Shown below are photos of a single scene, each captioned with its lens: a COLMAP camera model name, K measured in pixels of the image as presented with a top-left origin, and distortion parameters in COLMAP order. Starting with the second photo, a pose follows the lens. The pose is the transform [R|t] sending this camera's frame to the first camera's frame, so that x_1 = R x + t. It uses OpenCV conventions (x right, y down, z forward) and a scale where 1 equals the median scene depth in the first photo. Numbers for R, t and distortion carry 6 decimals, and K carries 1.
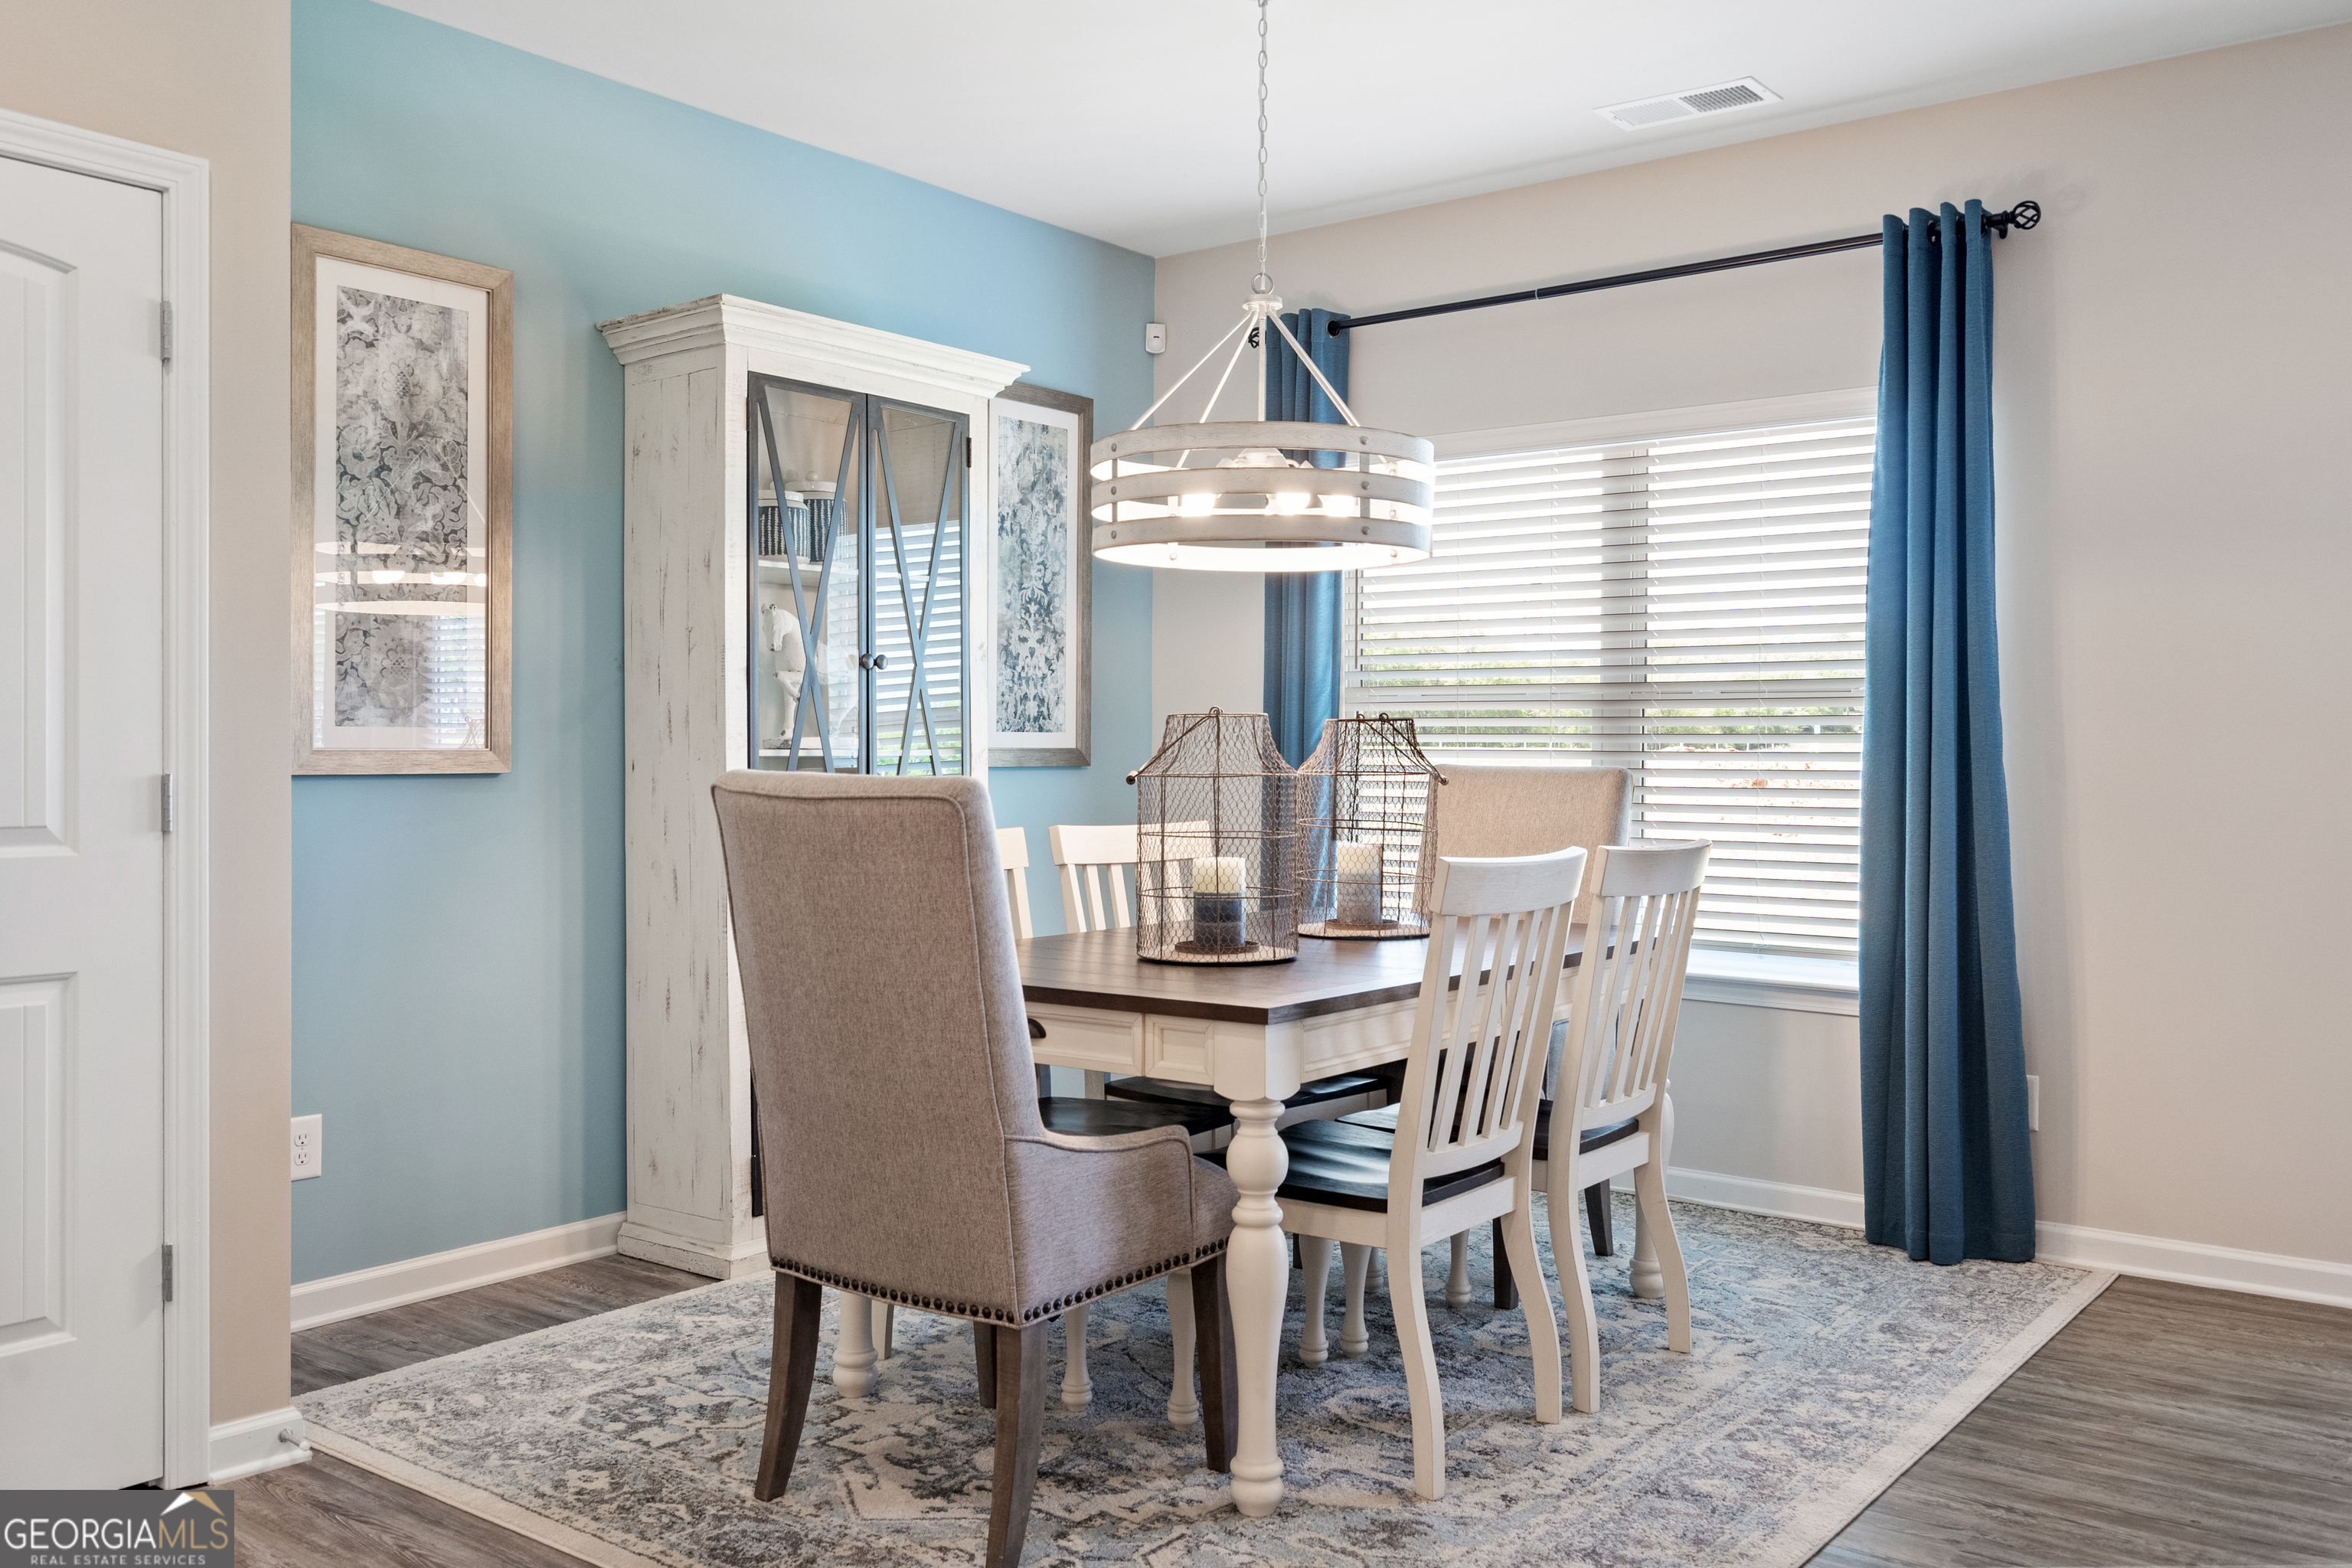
lens RADIAL K [[1979.6, 0, 1182.7], [0, 1979.6, 772.9], [0, 0, 1]] dist [0.015039, 0.006114]
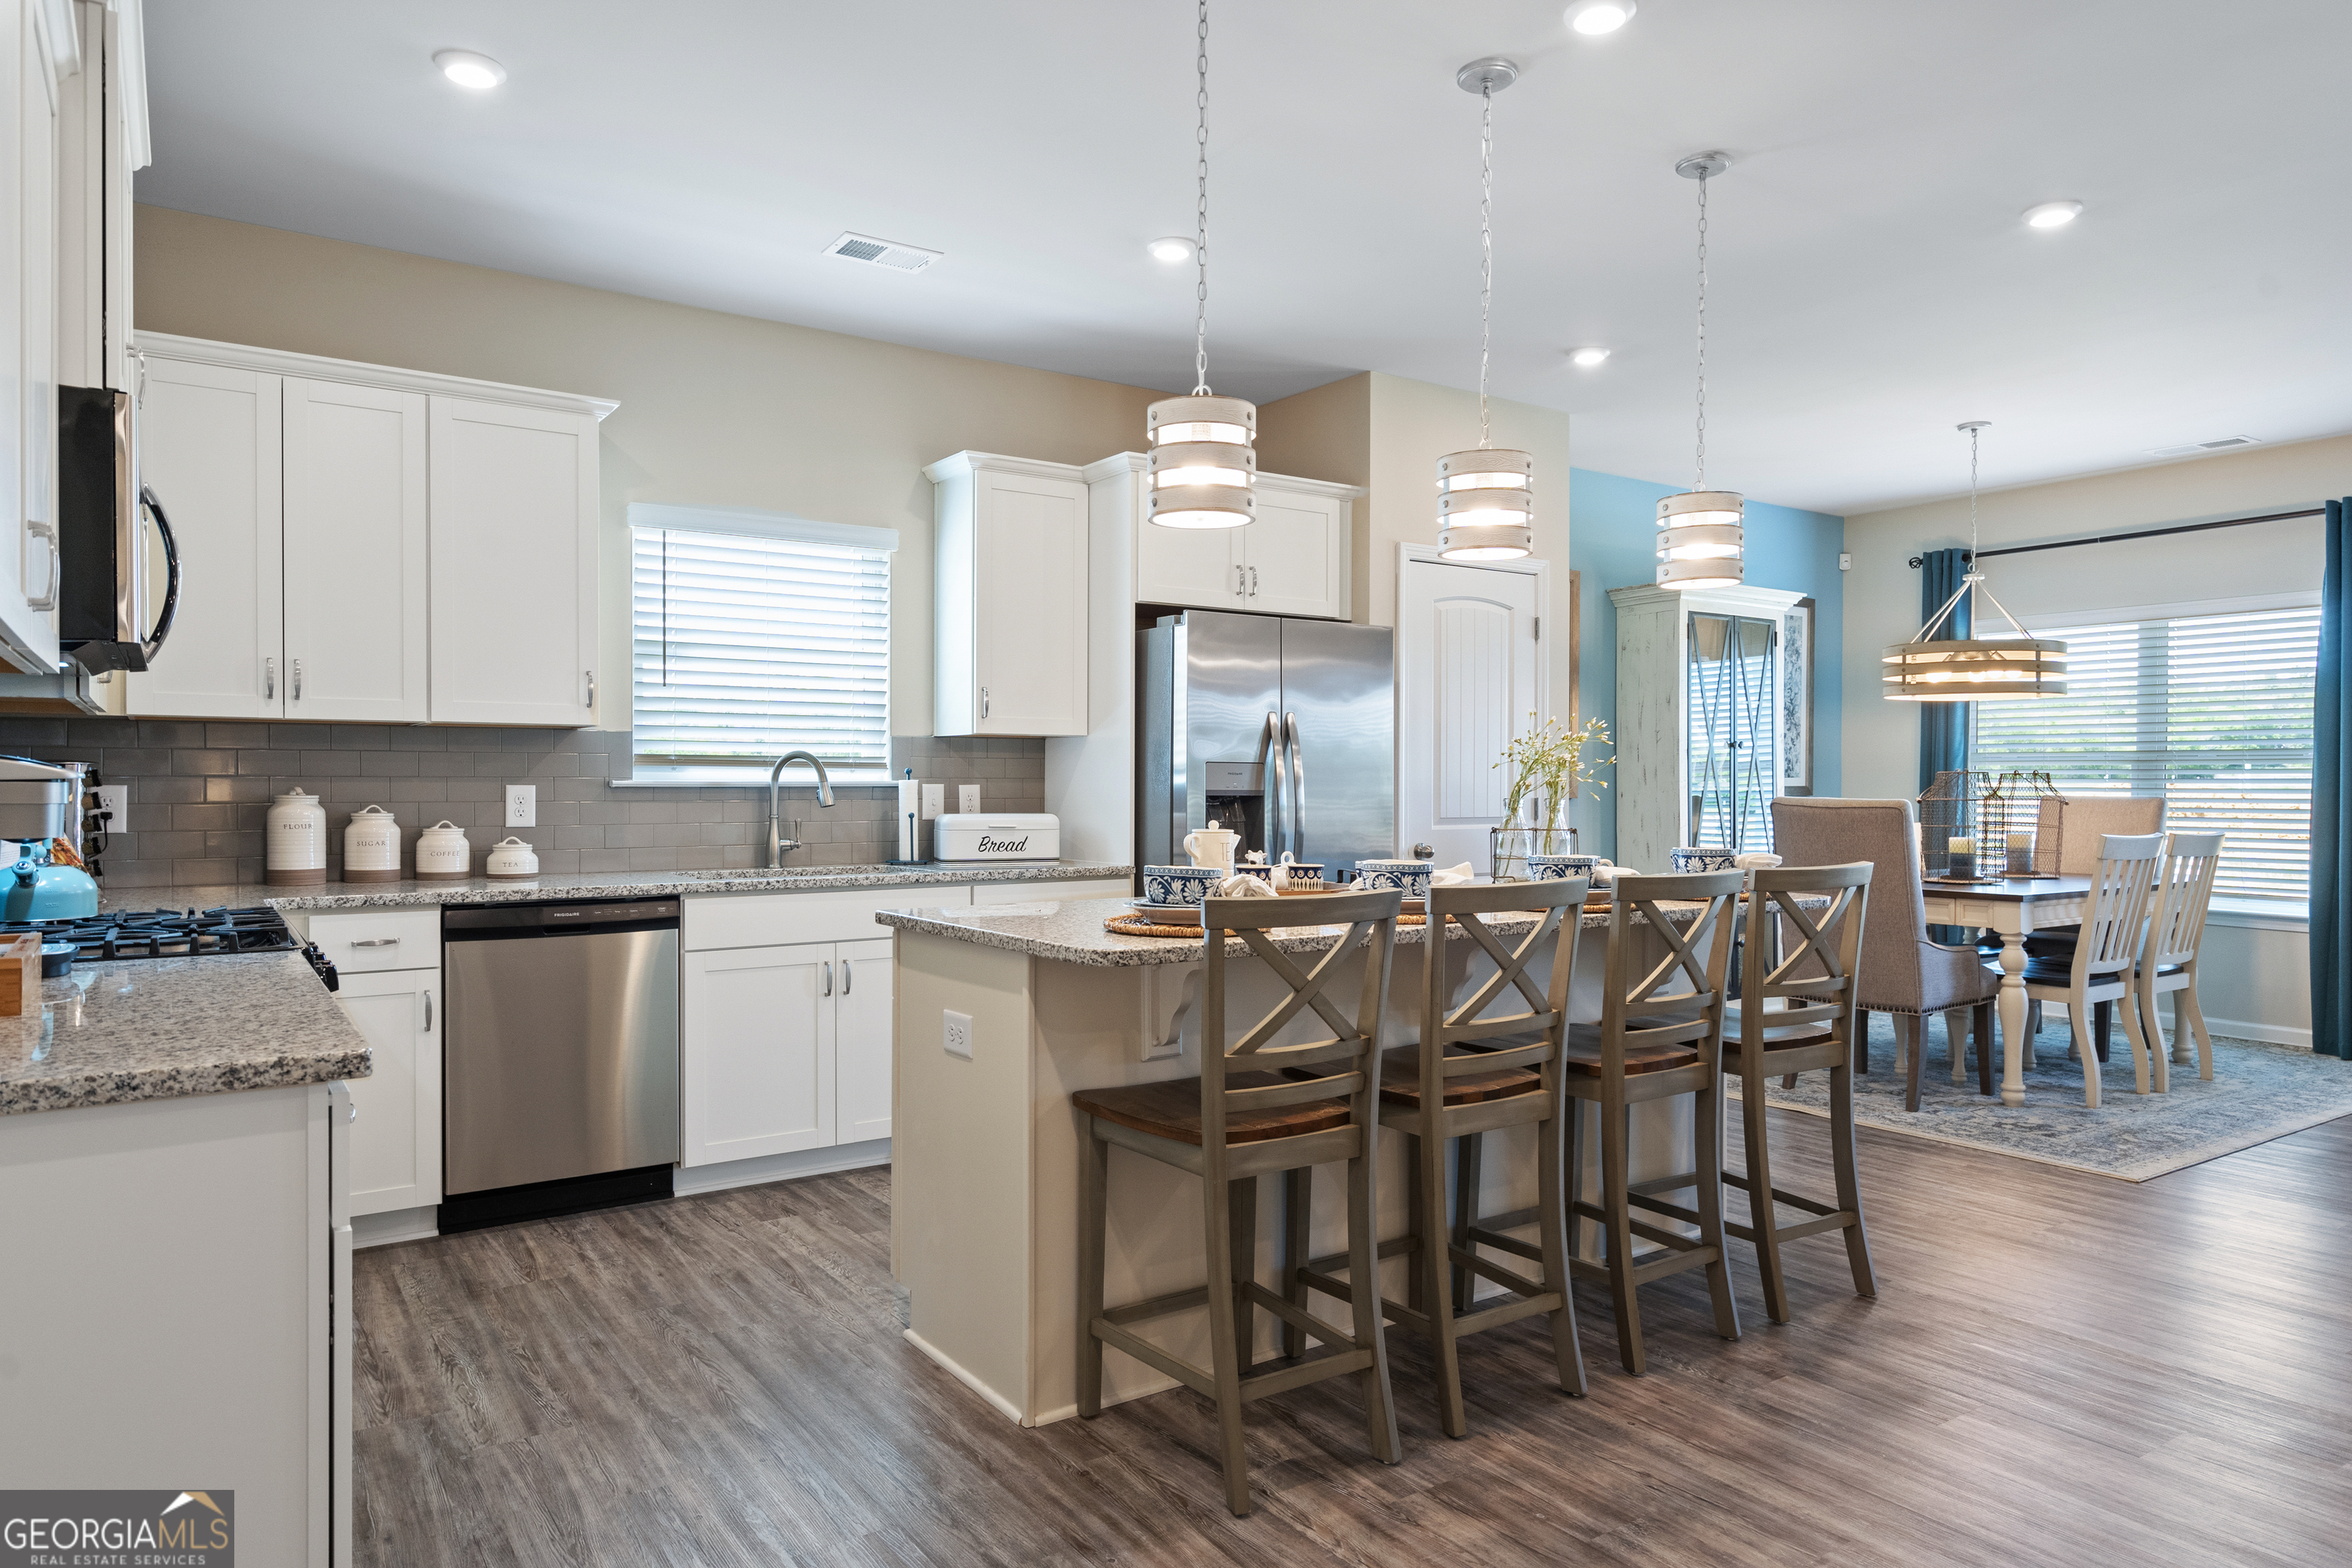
lens RADIAL K [[1453.1, 0, 1169.0], [0, 1453.1, 792.5], [0, 0, 1]] dist [0.002239, 0.003348]
pose [[0.947018, 0.004306, -0.321151, -0.229936], [-0.005548, 0.999980, -0.002951, 0.002004], [0.321132, 0.004576, 0.947023, -0.628391]]
